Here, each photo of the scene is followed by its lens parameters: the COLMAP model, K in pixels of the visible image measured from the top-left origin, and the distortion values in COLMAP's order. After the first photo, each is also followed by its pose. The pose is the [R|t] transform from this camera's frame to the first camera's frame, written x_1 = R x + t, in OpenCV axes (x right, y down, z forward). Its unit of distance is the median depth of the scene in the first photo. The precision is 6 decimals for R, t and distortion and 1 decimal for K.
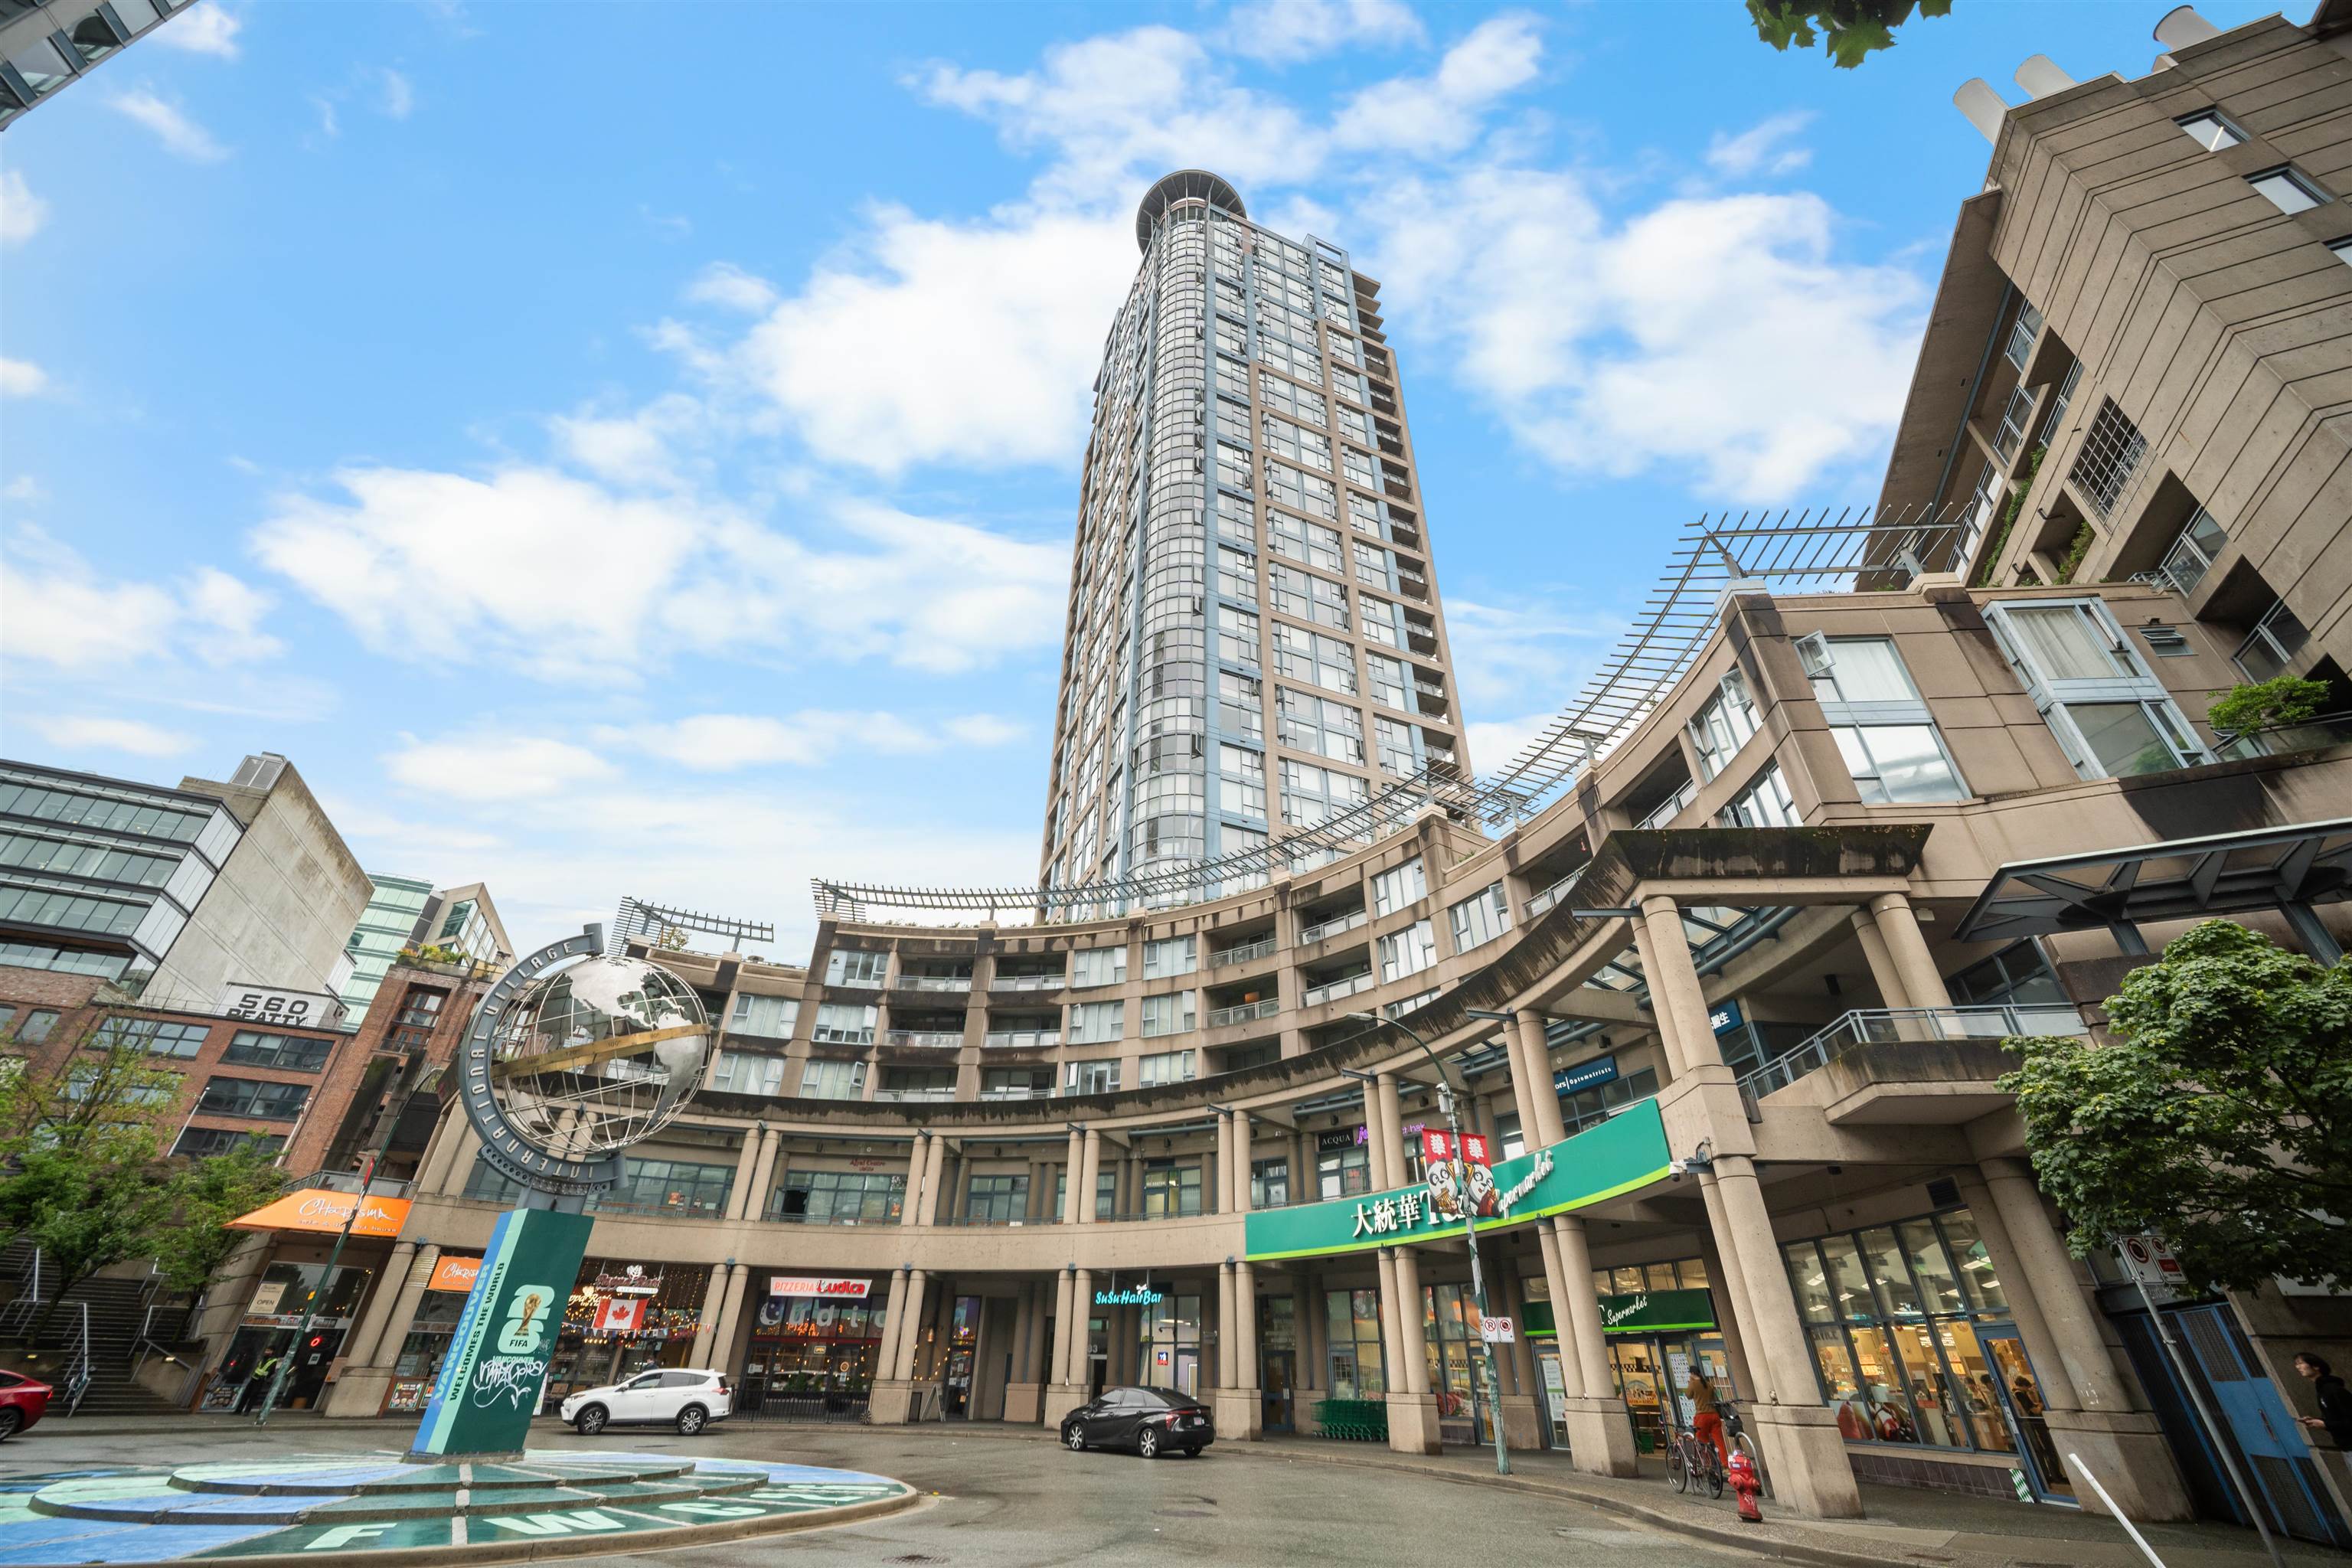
lens RADIAL K [[941.3, 0, 1171.0], [0, 941.3, 780.8], [0, 0, 1]] dist [-0.002854, 0.000194]
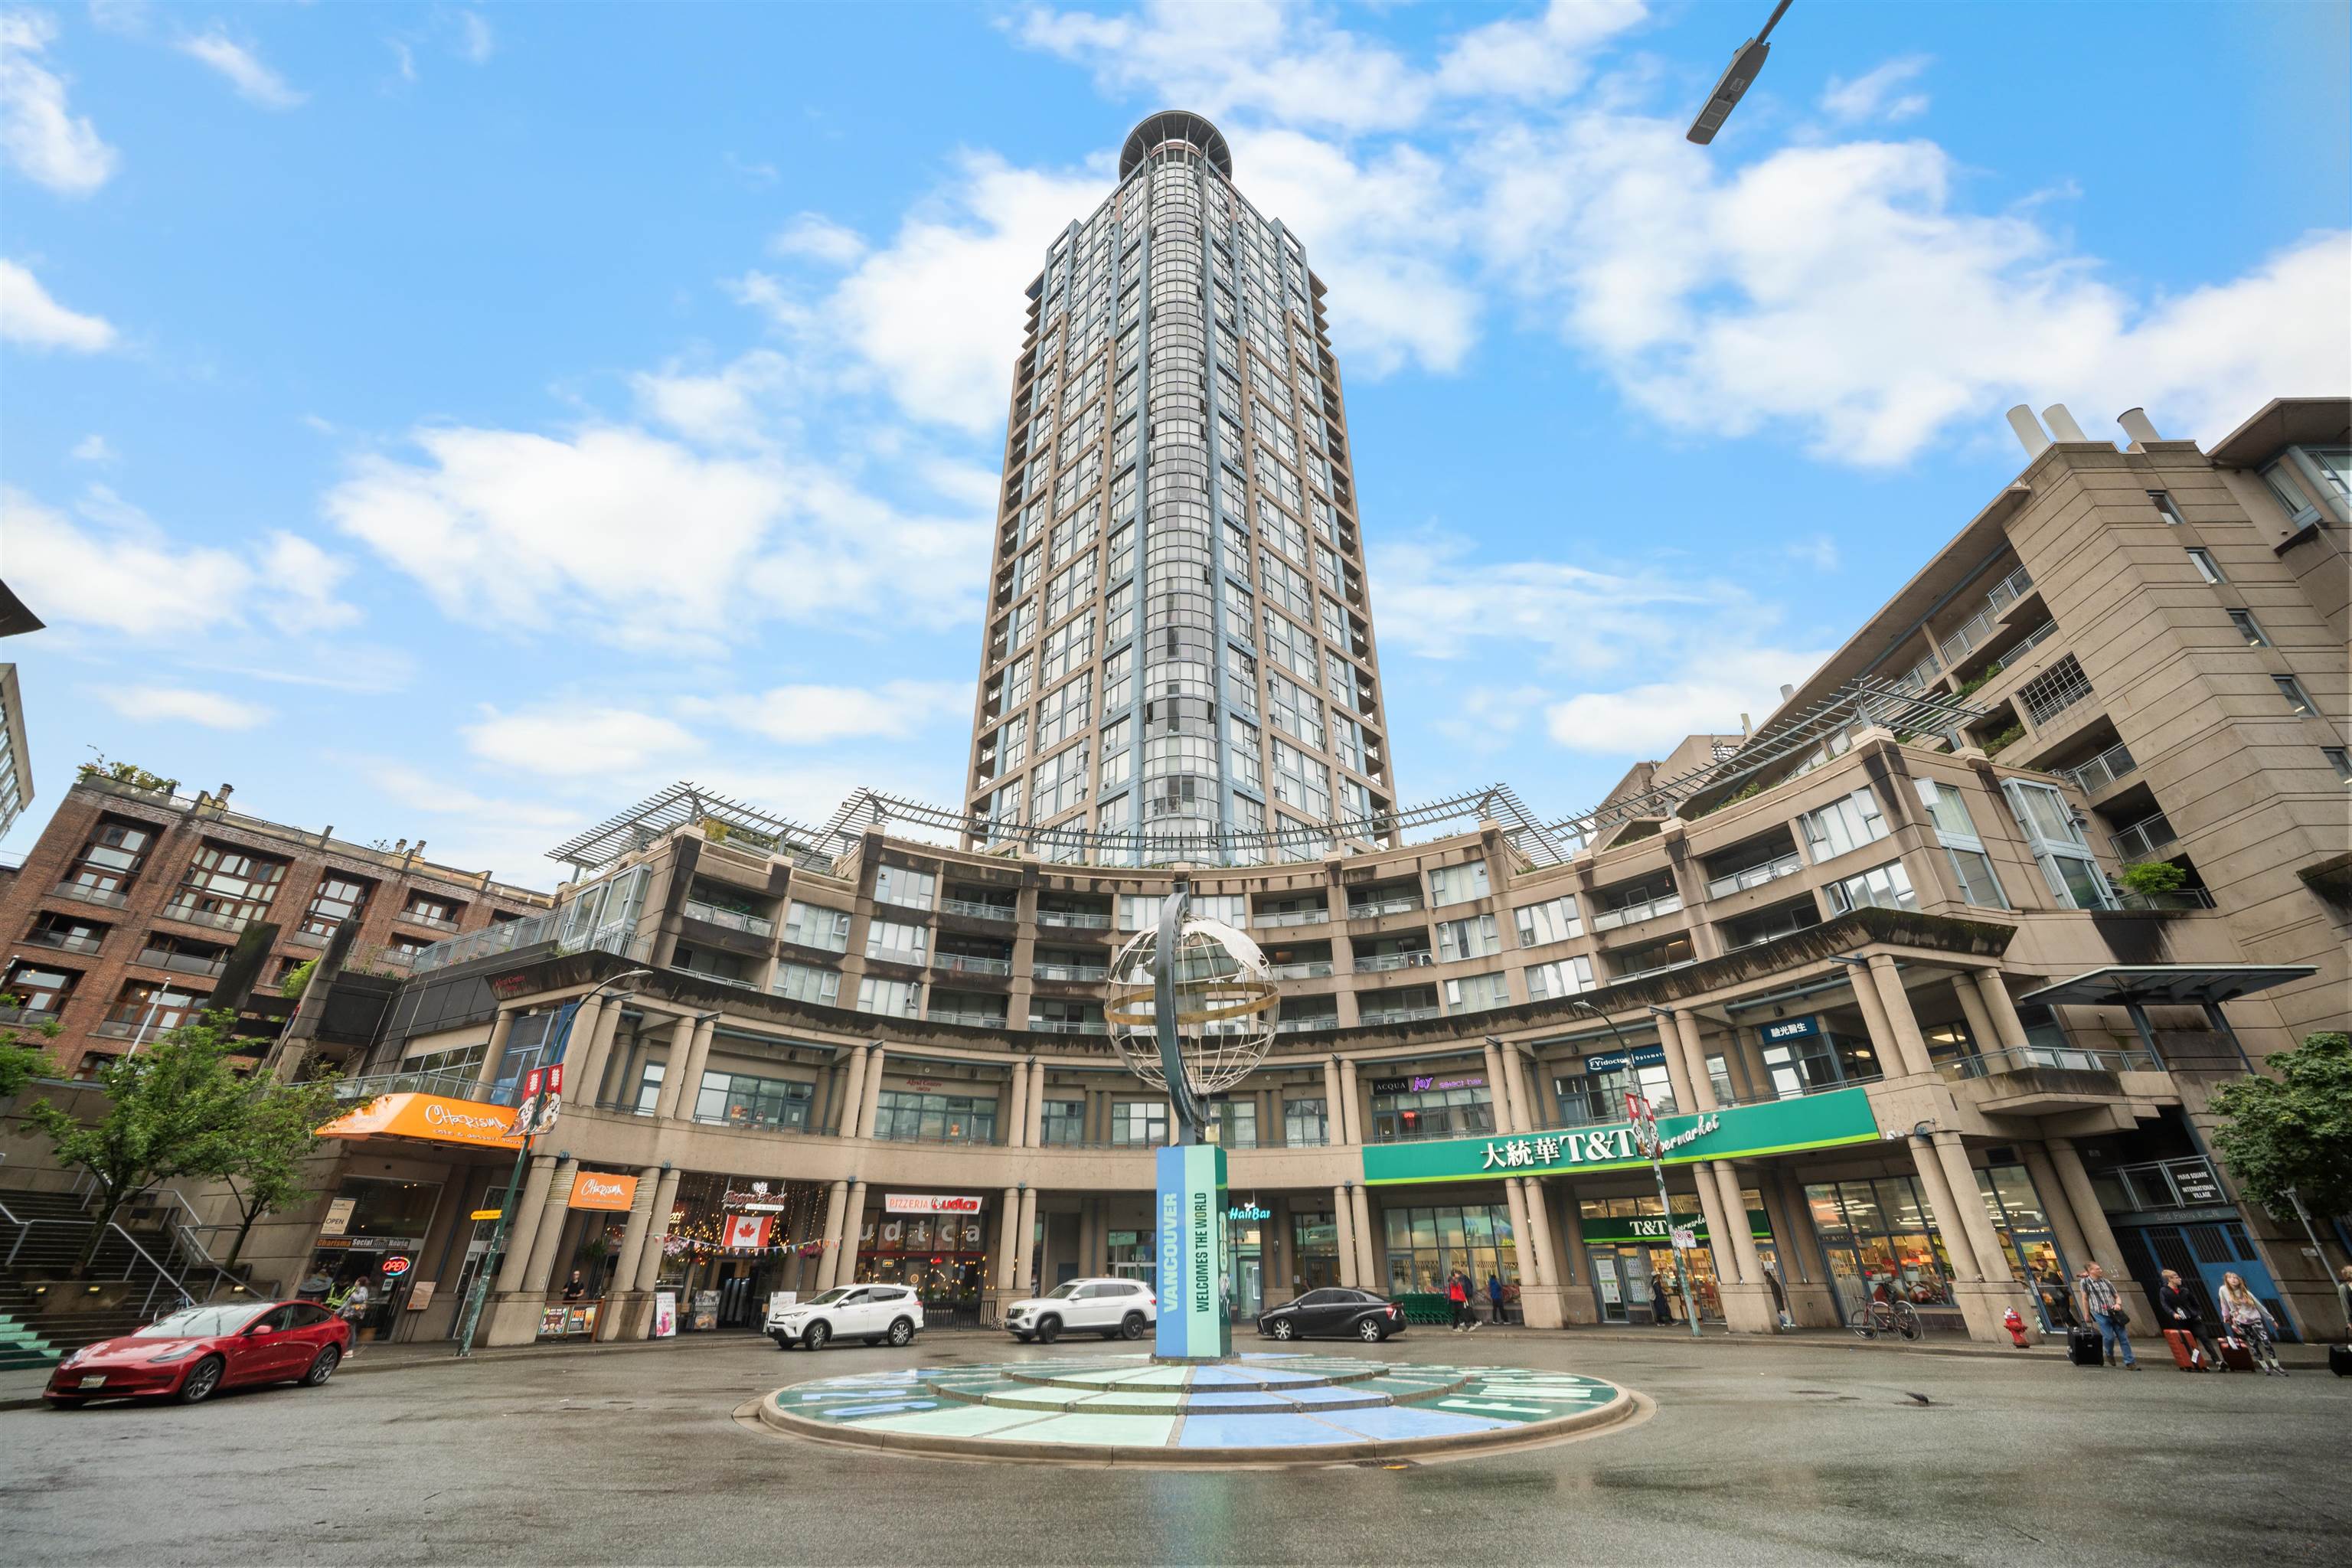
lens RADIAL K [[939.8, 0, 1176.0], [0, 939.8, 784.0], [0, 0, 1]] dist [-0.003706, 0.000312]
pose [[0.926573, 0.155078, 0.342656, -0.511470], [-0.182397, 0.982014, 0.048780, -0.004089], [-0.328928, -0.107697, 0.938194, 0.010001]]
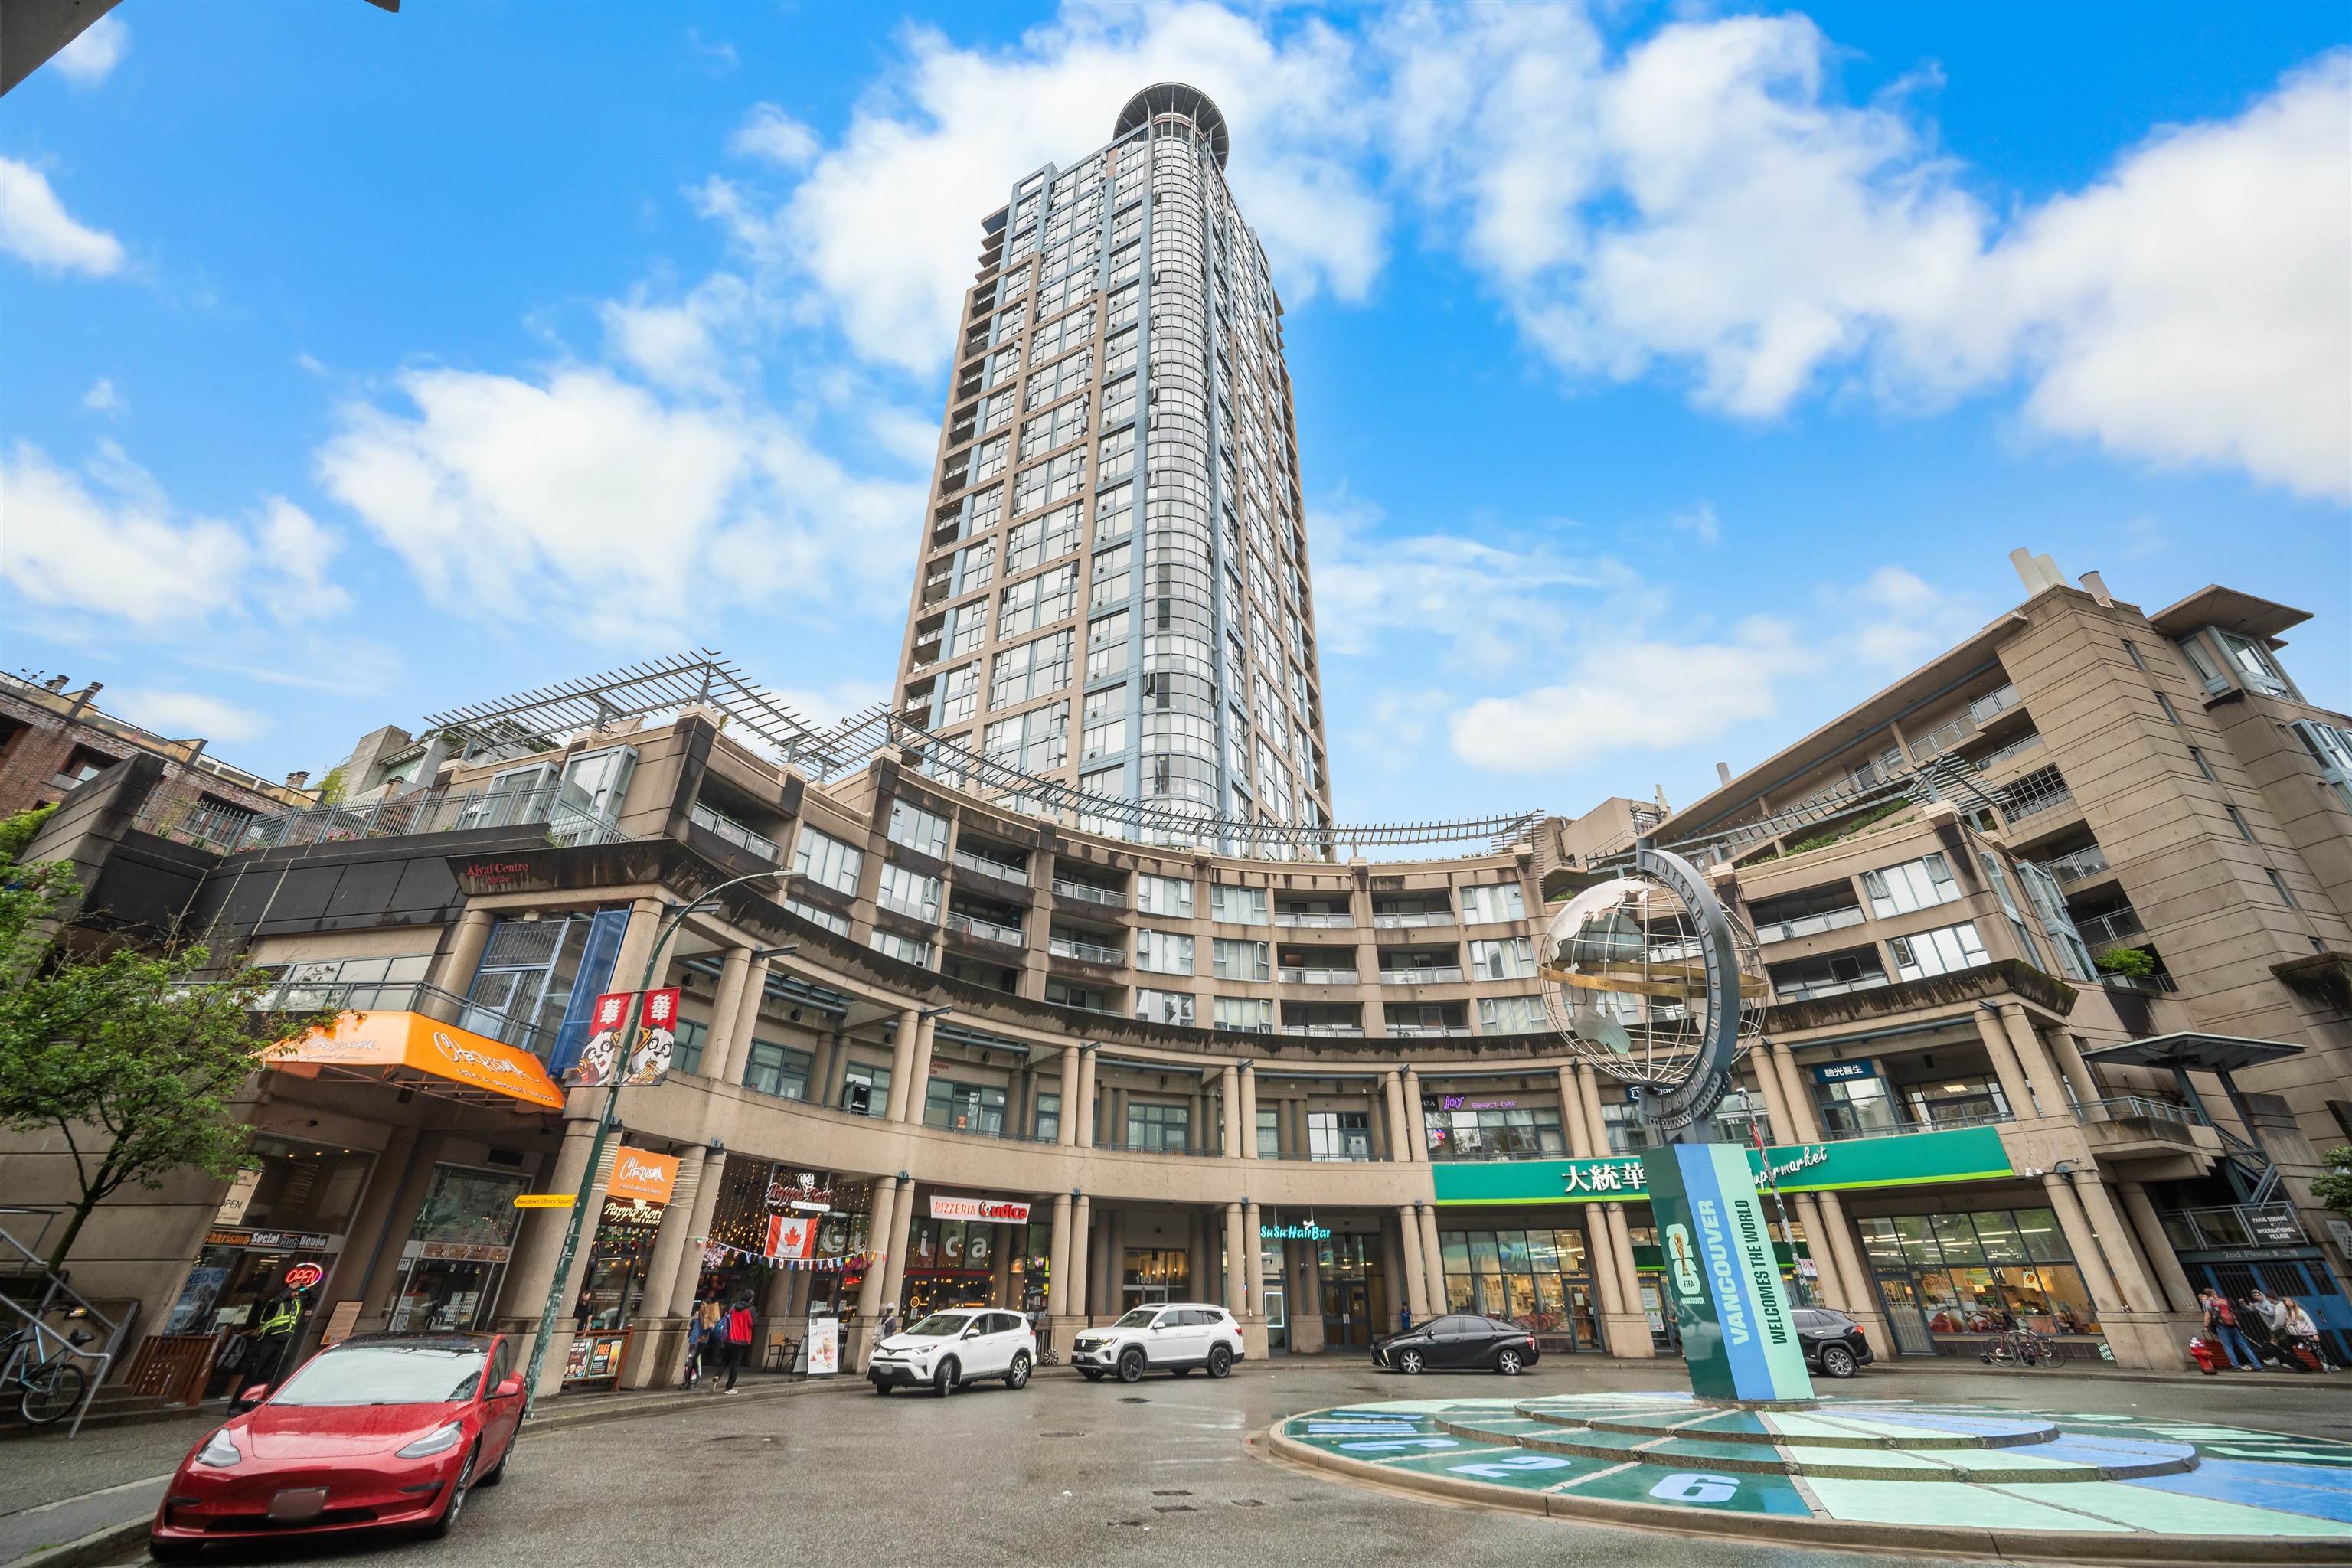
lens RADIAL K [[939.8, 0, 1176.0], [0, 939.8, 784.0], [0, 0, 1]] dist [-0.003706, 0.000312]
pose [[0.769398, 0.294881, 0.566632, -0.766723], [-0.330440, 0.942892, -0.042003, 0.149768], [-0.546659, -0.154921, 0.822900, 0.260901]]
